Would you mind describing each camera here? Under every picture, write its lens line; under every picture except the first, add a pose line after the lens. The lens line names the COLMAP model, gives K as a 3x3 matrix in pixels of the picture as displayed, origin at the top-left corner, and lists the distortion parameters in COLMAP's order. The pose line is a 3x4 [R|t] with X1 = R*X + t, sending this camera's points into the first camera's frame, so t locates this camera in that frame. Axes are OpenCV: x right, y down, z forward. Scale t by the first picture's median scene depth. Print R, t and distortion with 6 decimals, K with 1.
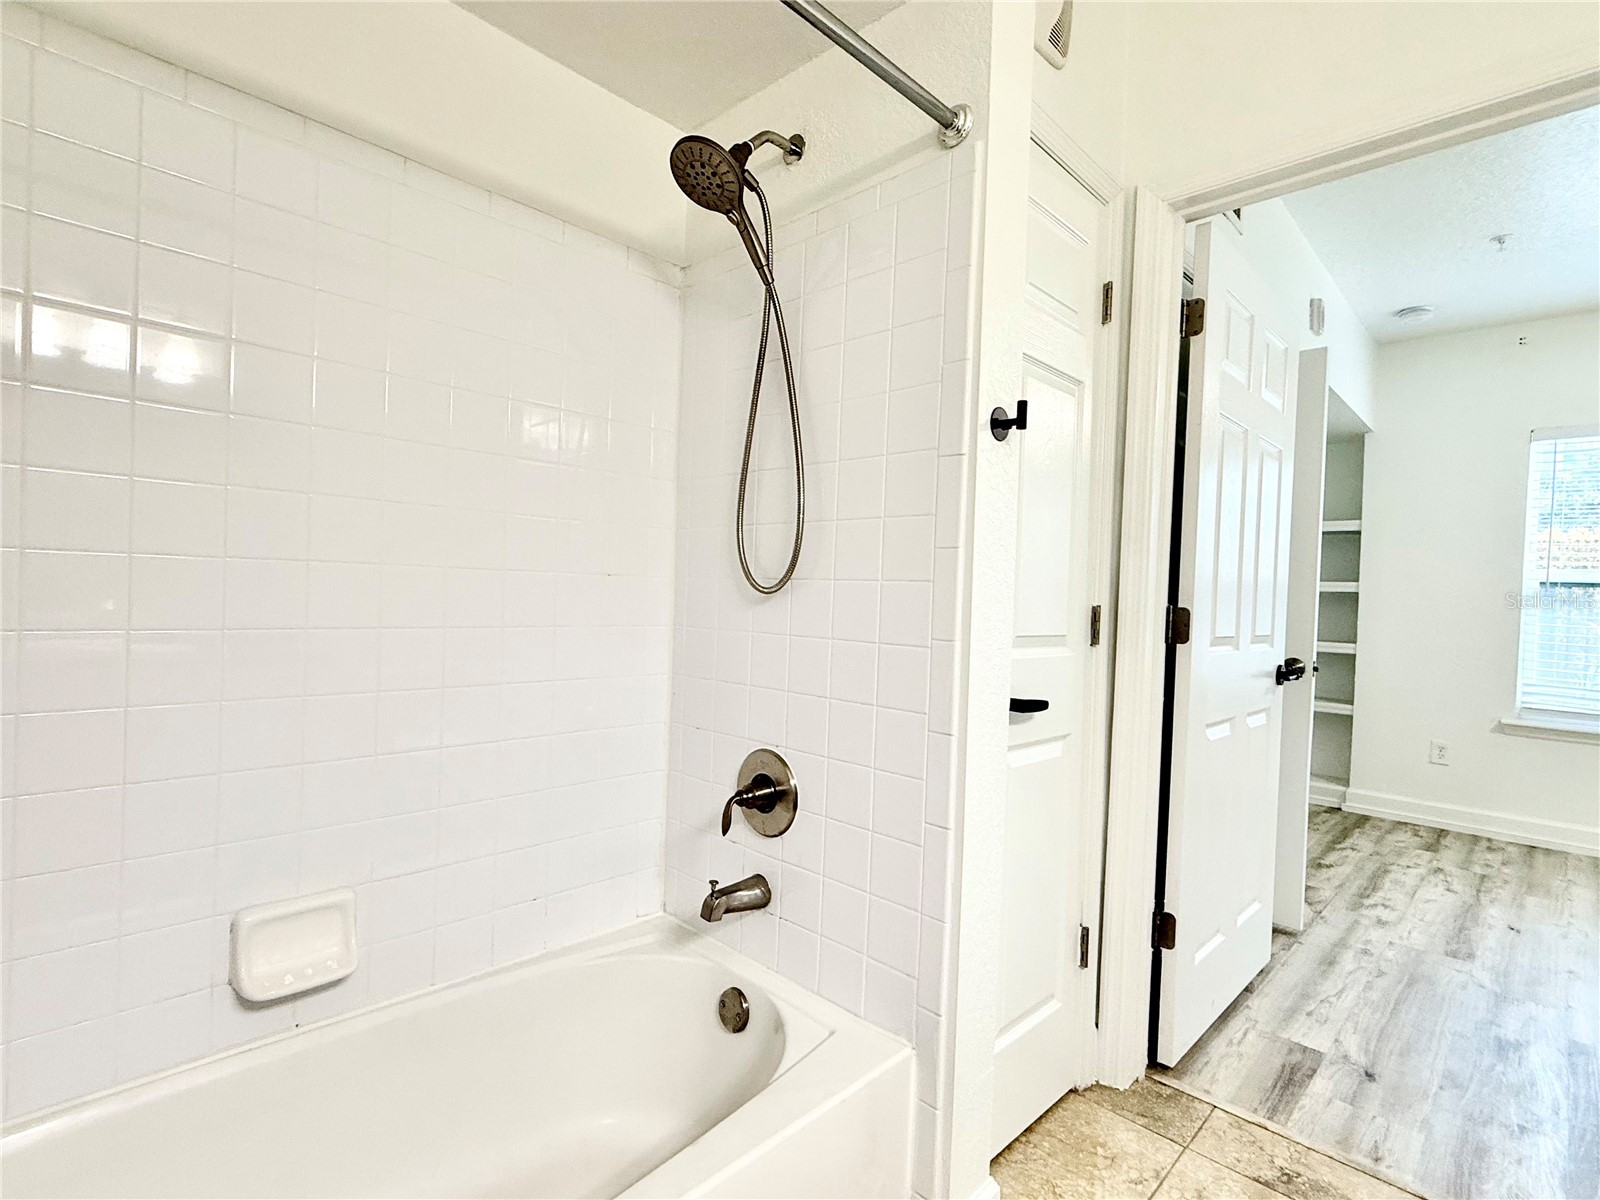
lens RADIAL K [[785.2, 0, 800.0], [0, 785.2, 600.0], [0, 0, 1]] dist [0.002326, 0.000424]
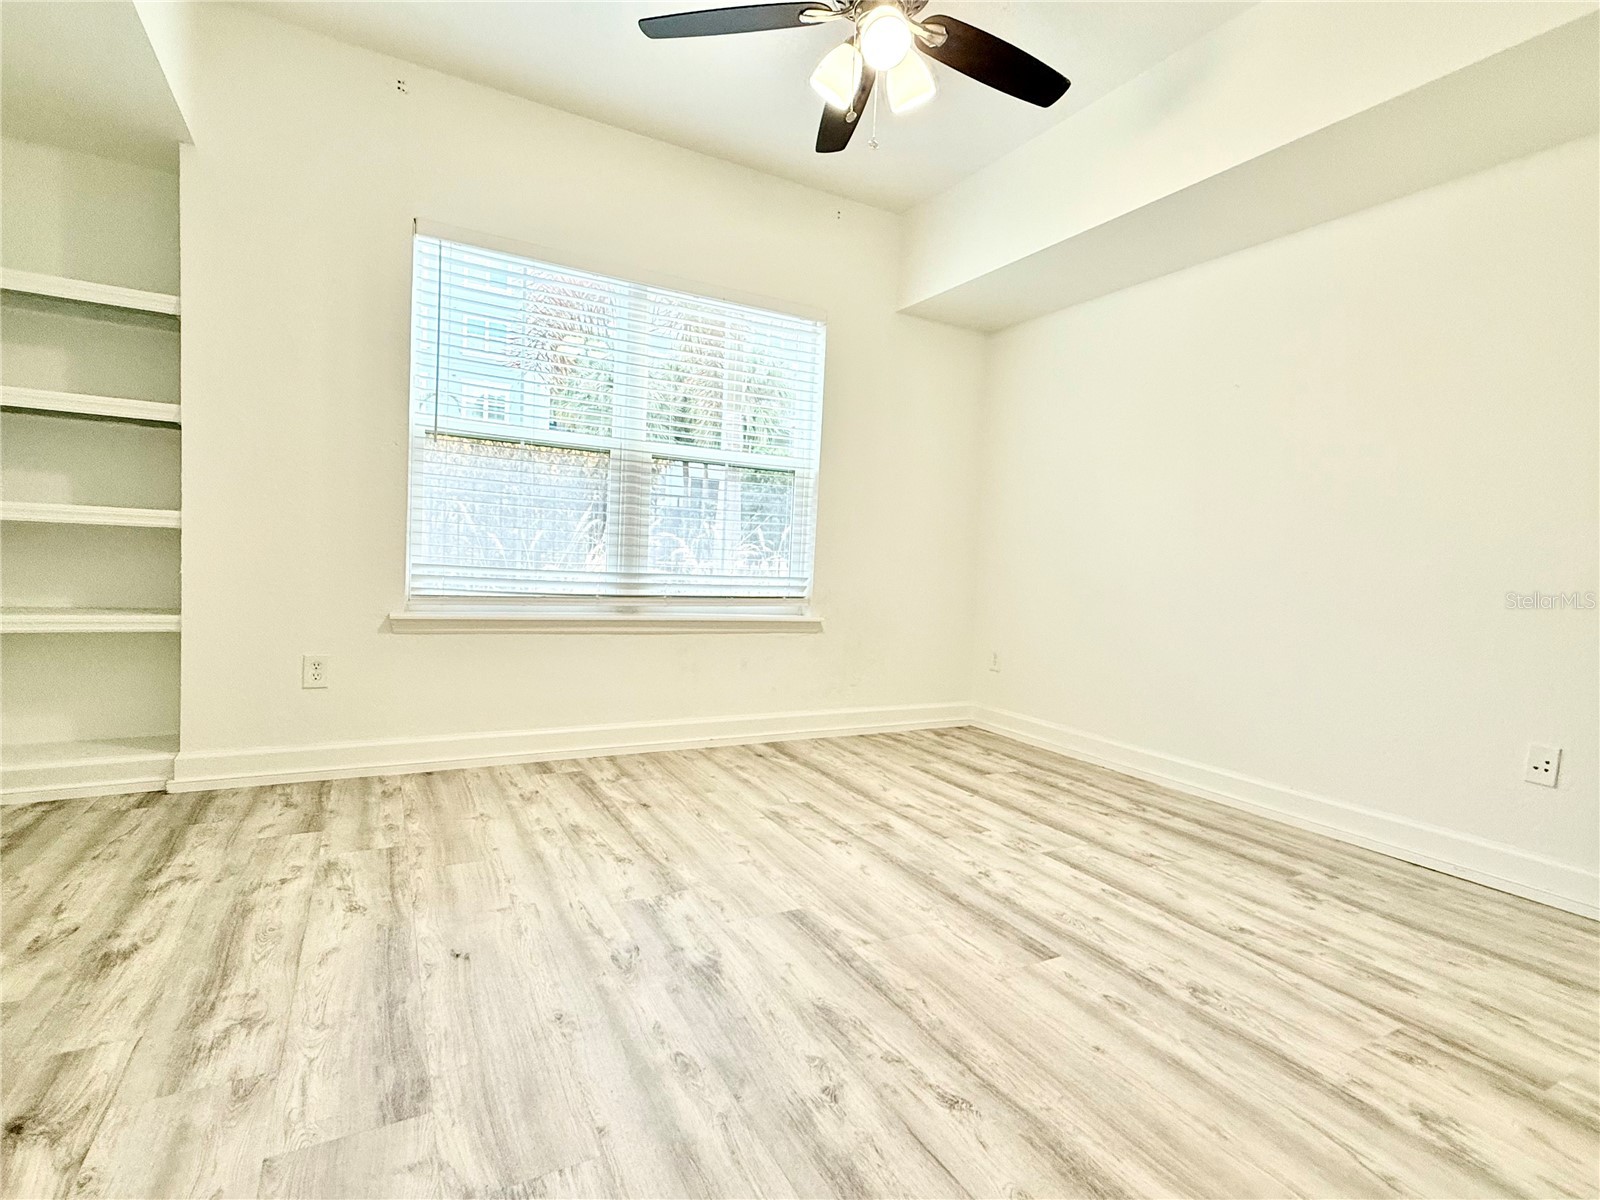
lens RADIAL K [[776.6, 0, 800.0], [0, 776.6, 600.0], [0, 0, 1]] dist [-0.002239, 0.000254]
pose [[0.296123, -0.076848, 0.952053, 0.375970], [-0.023481, 0.995871, 0.087689, 0.079195], [-0.954861, -0.048322, 0.293096, 0.502711]]
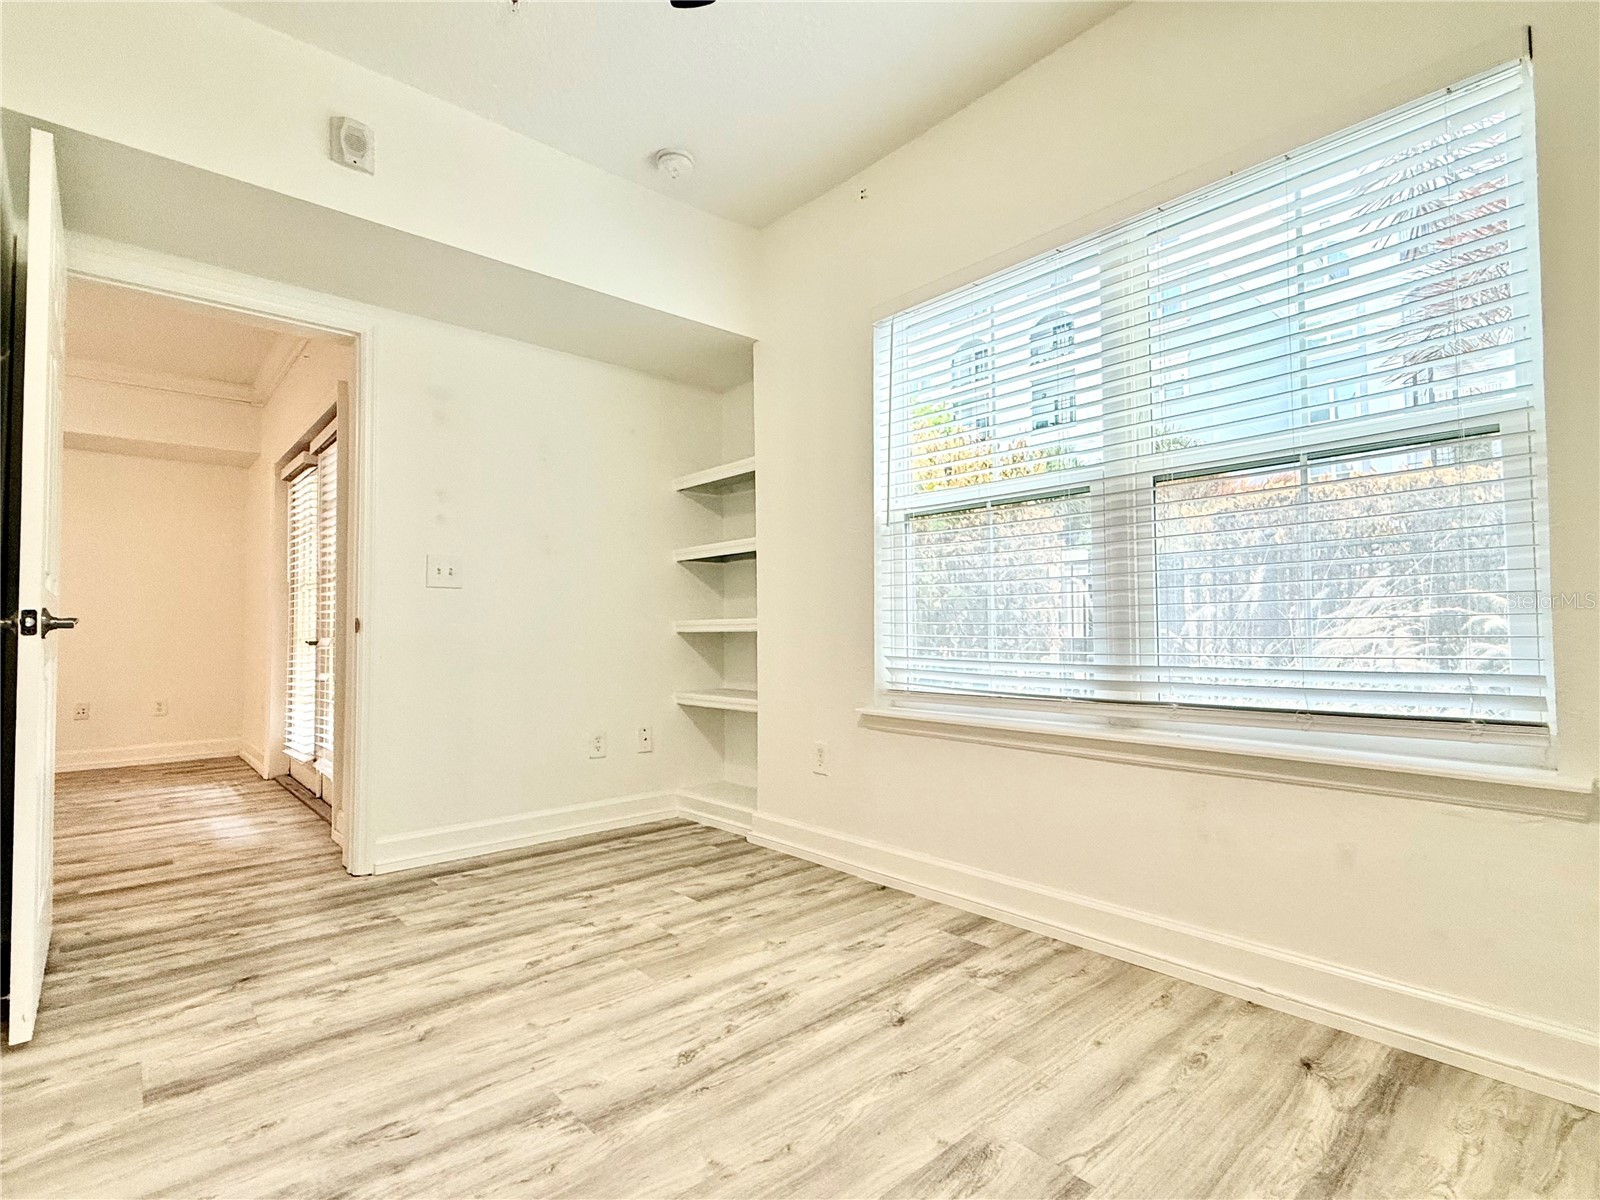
lens RADIAL K [[776.6, 0, 800.0], [0, 776.6, 600.0], [0, 0, 1]] dist [-0.002239, 0.000254]
pose [[0.995912, -0.050331, -0.075005, 1.062589], [0.046459, 0.997540, -0.052500, 0.104991], [0.077462, 0.048801, 0.995800, 0.339125]]
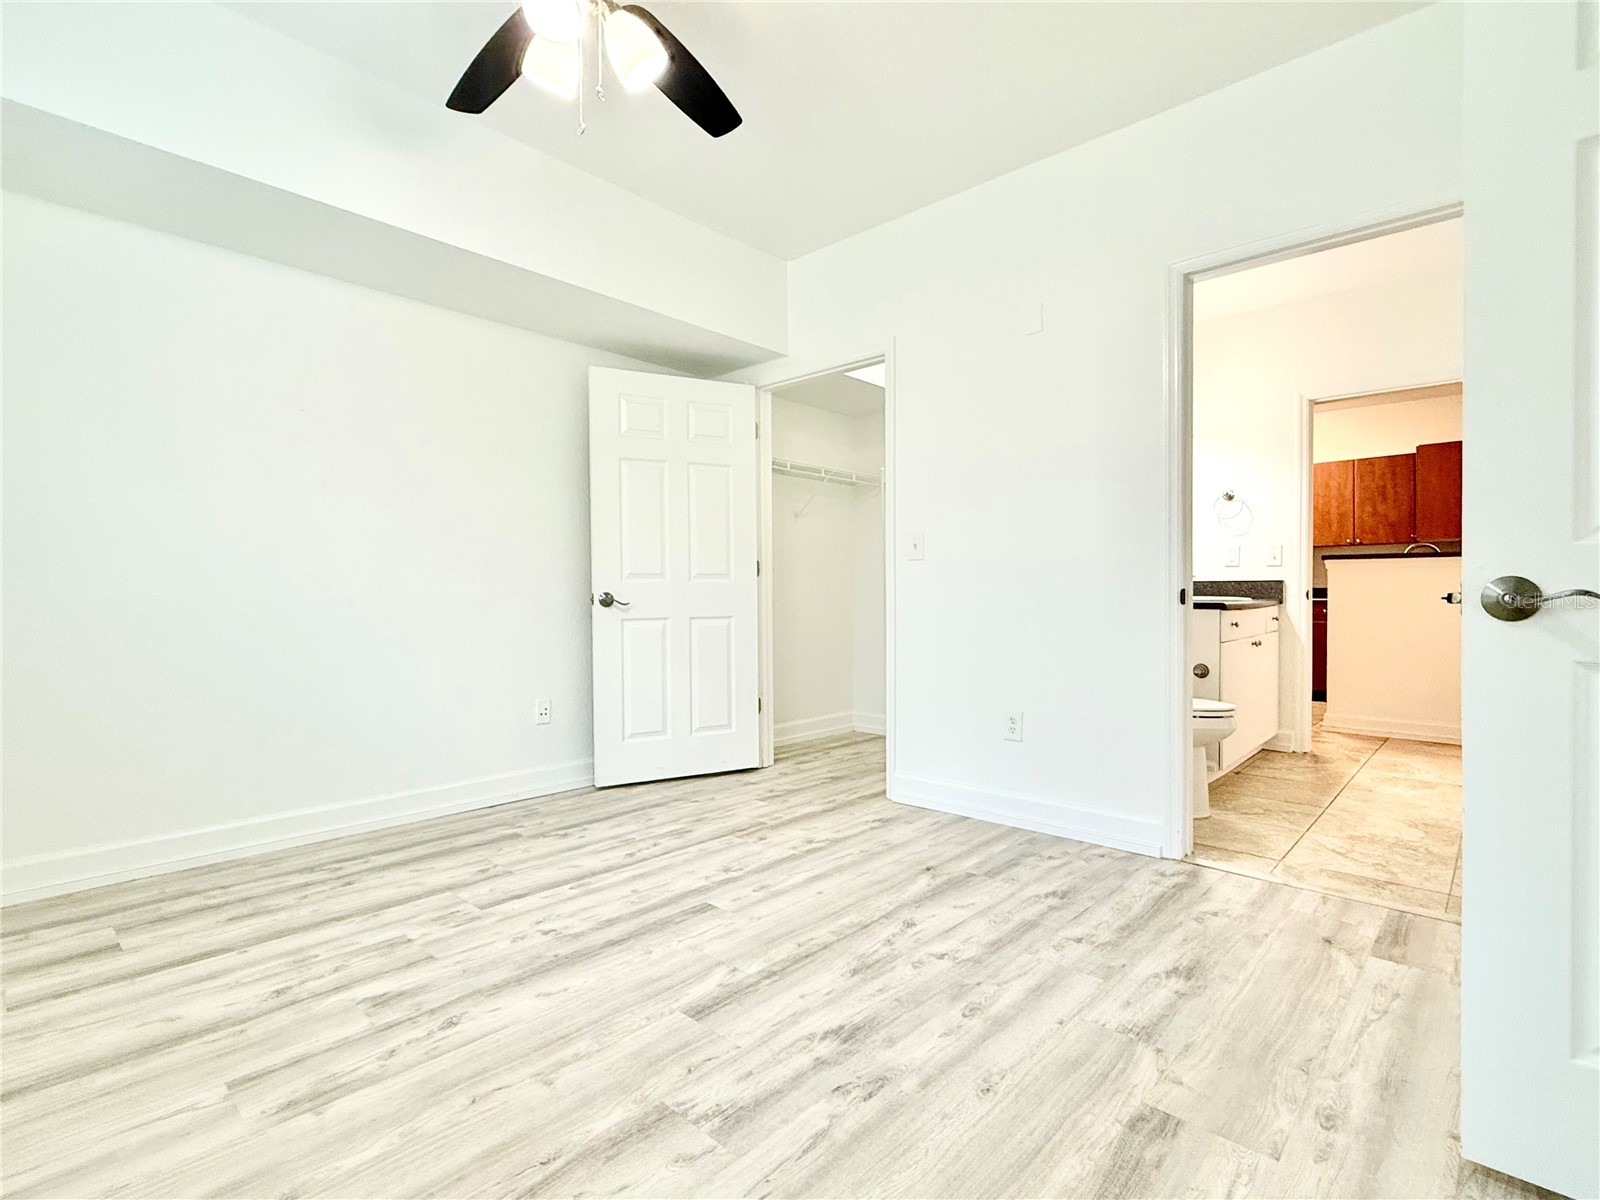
lens RADIAL K [[776.6, 0, 800.0], [0, 776.6, 600.0], [0, 0, 1]] dist [-0.002239, 0.000254]
pose [[-0.999072, -0.037666, -0.020899, 0.853682], [-0.037998, 0.999154, 0.015754, 0.076778], [0.020287, 0.016534, -0.999657, 1.171993]]
